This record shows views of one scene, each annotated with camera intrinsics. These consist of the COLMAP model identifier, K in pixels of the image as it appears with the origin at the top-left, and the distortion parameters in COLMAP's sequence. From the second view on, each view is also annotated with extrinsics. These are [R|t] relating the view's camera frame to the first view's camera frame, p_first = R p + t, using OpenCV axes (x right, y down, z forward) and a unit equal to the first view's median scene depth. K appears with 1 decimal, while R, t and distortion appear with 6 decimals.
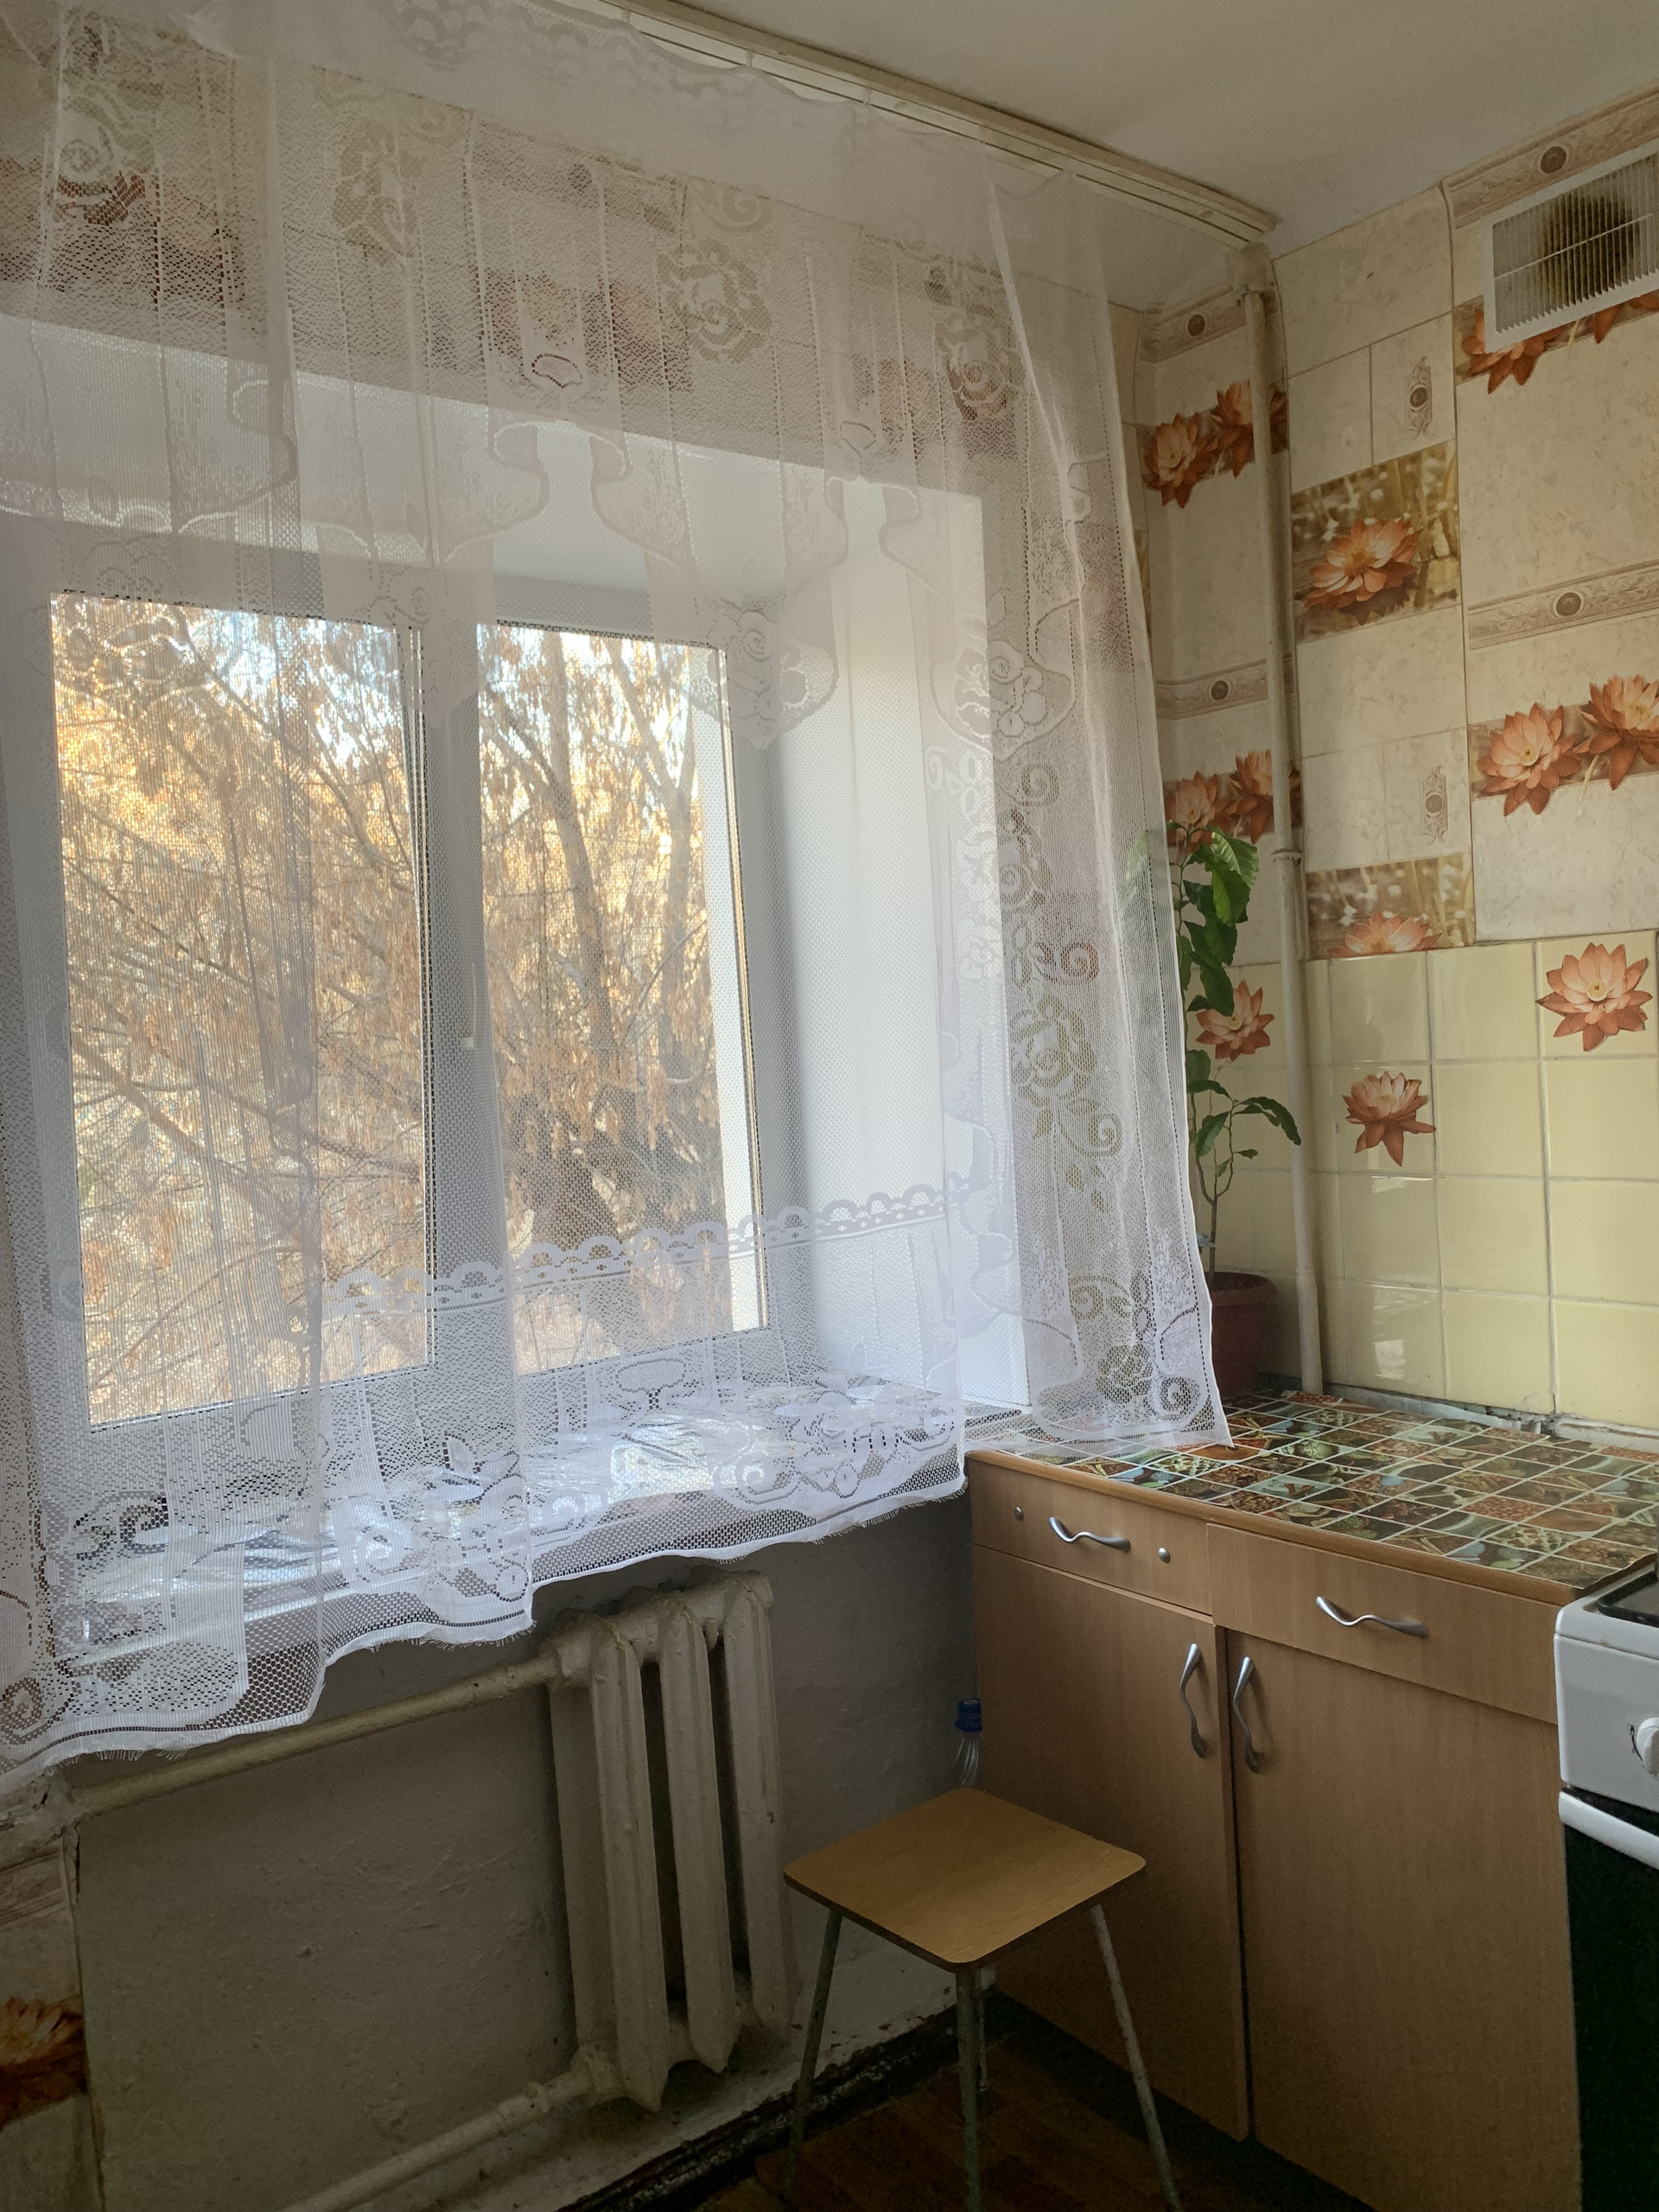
lens RADIAL K [[1690.6, 0, 837.8], [0, 1690.6, 1114.4], [0, 0, 1]] dist [0.003211, -0.012114]
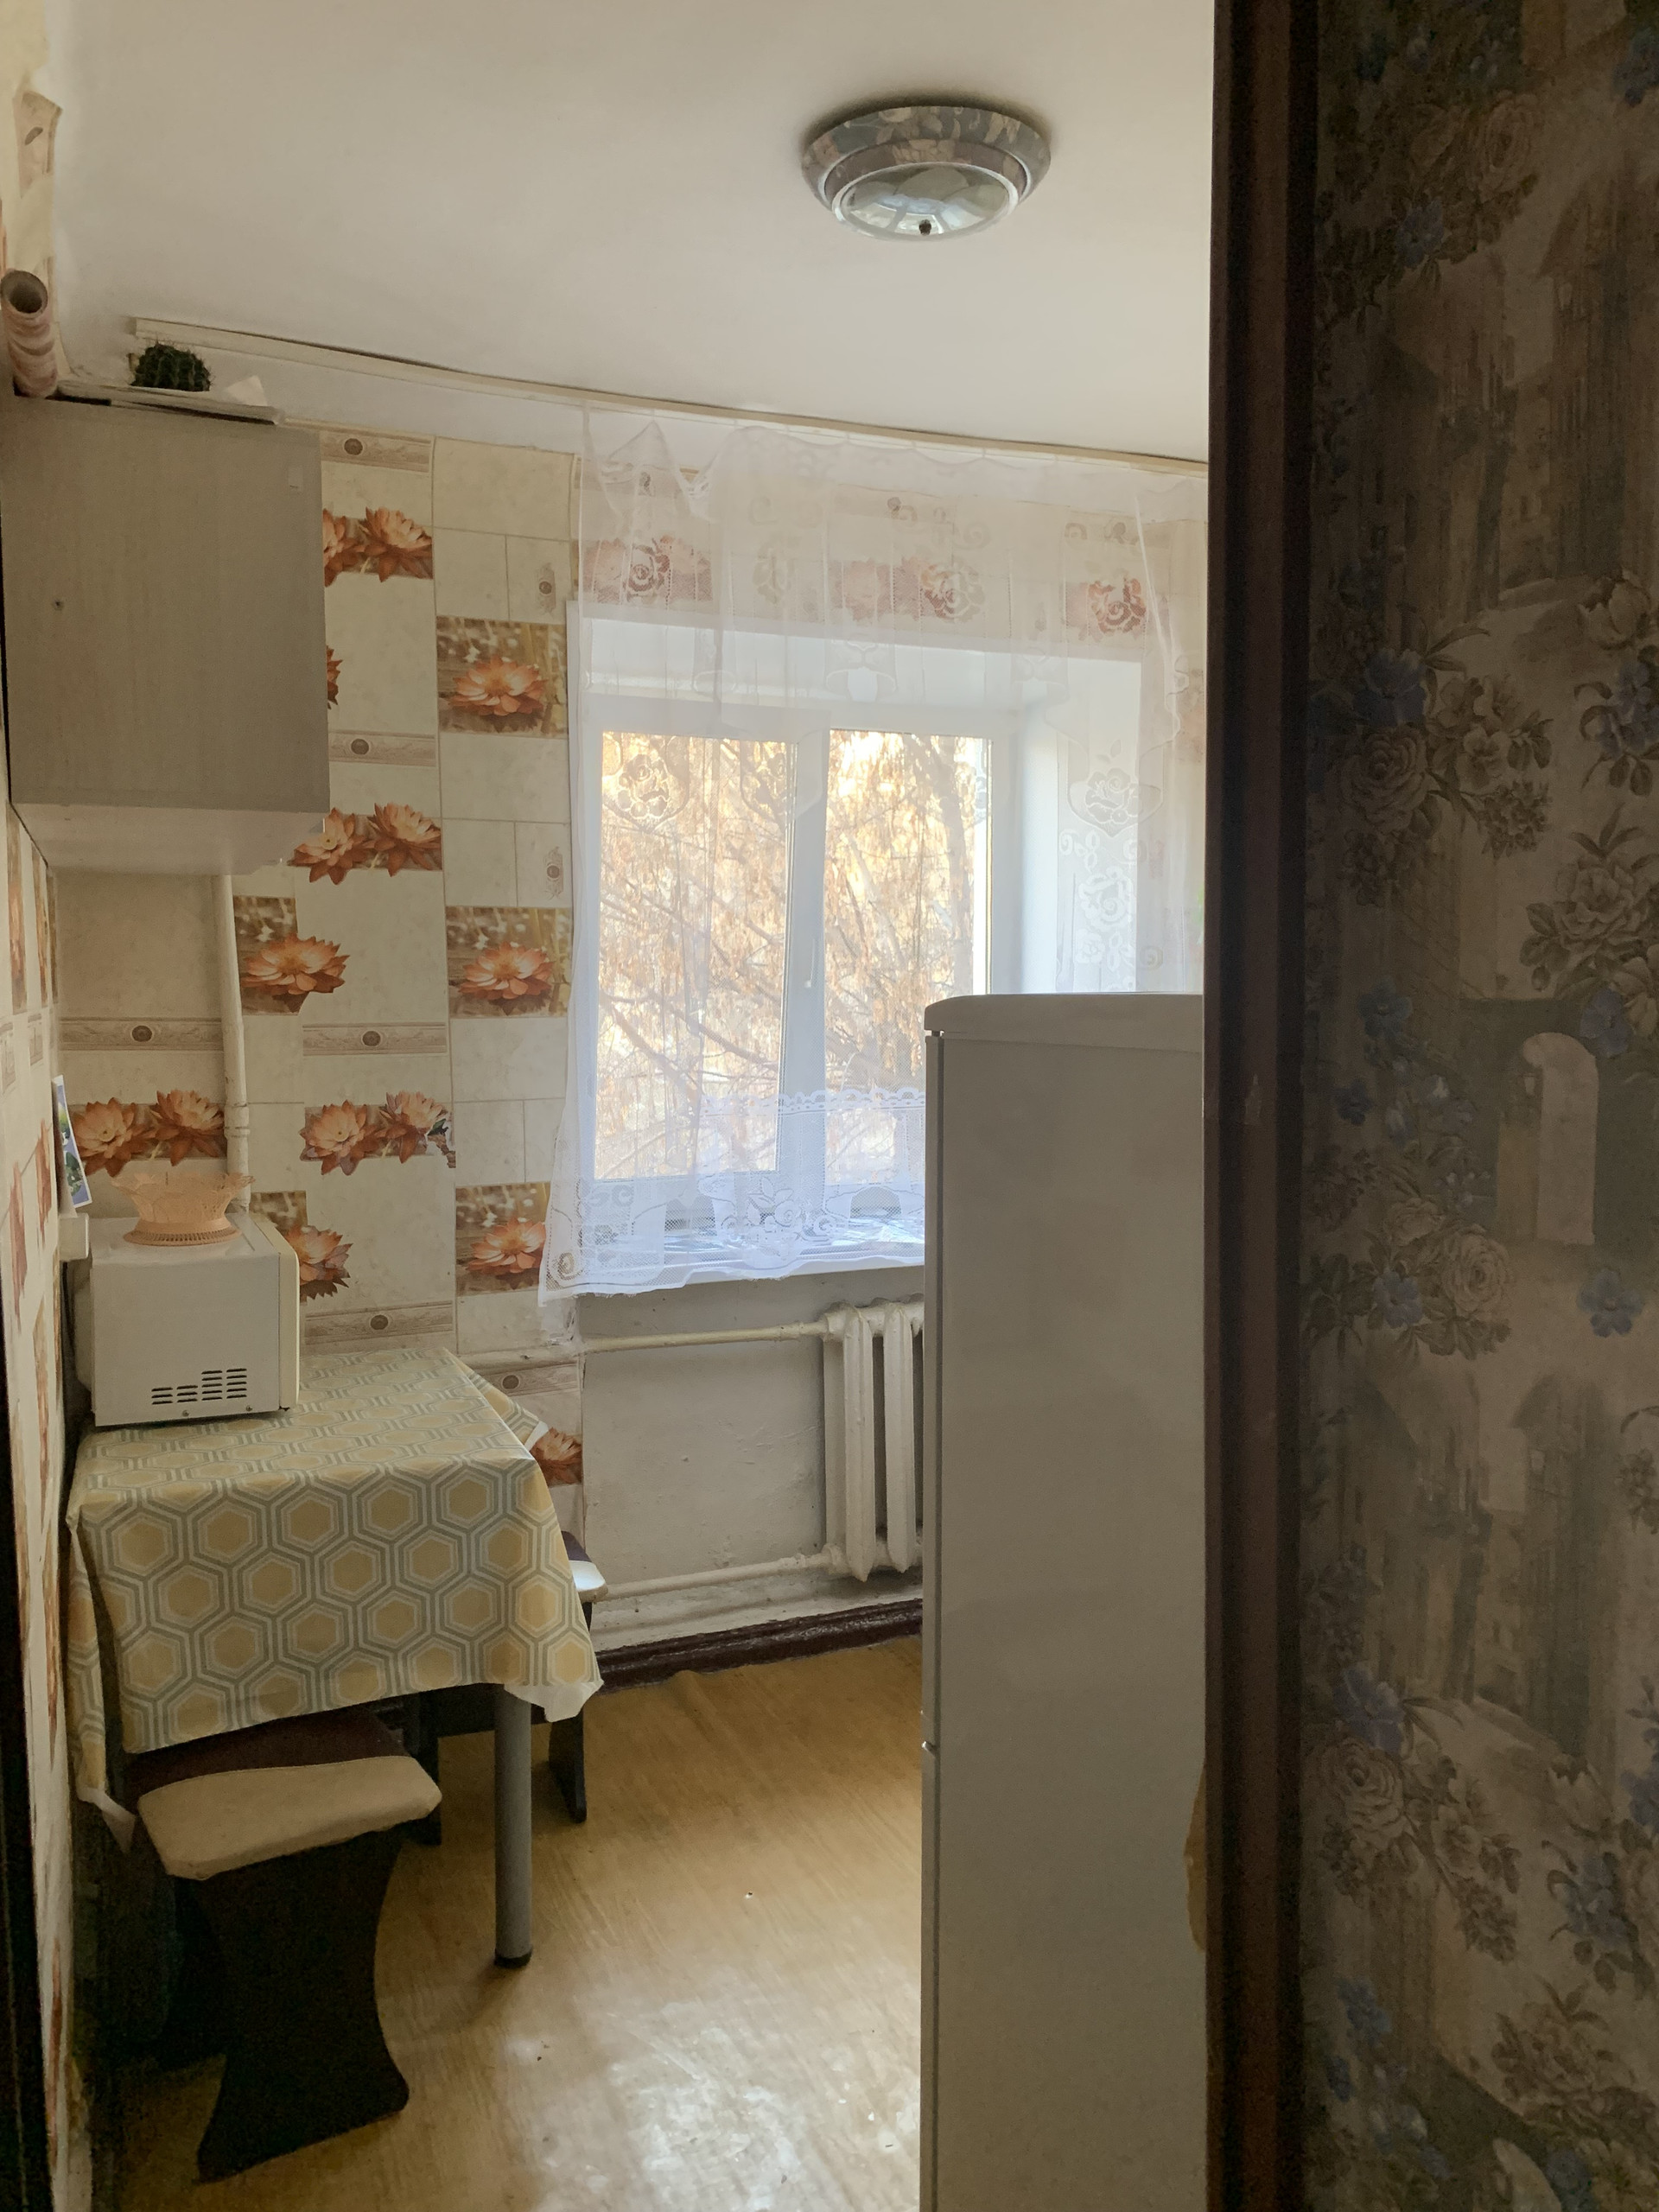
lens RADIAL K [[1690.6, 0, 825.4], [0, 1690.6, 1102.5], [0, 0, 1]] dist [0.003211, -0.012114]
pose [[0.966966, 0.073496, -0.244079, 0.255016], [-0.066704, 0.997124, 0.035987, 0.018090], [0.246022, -0.018517, 0.969087, -0.748182]]
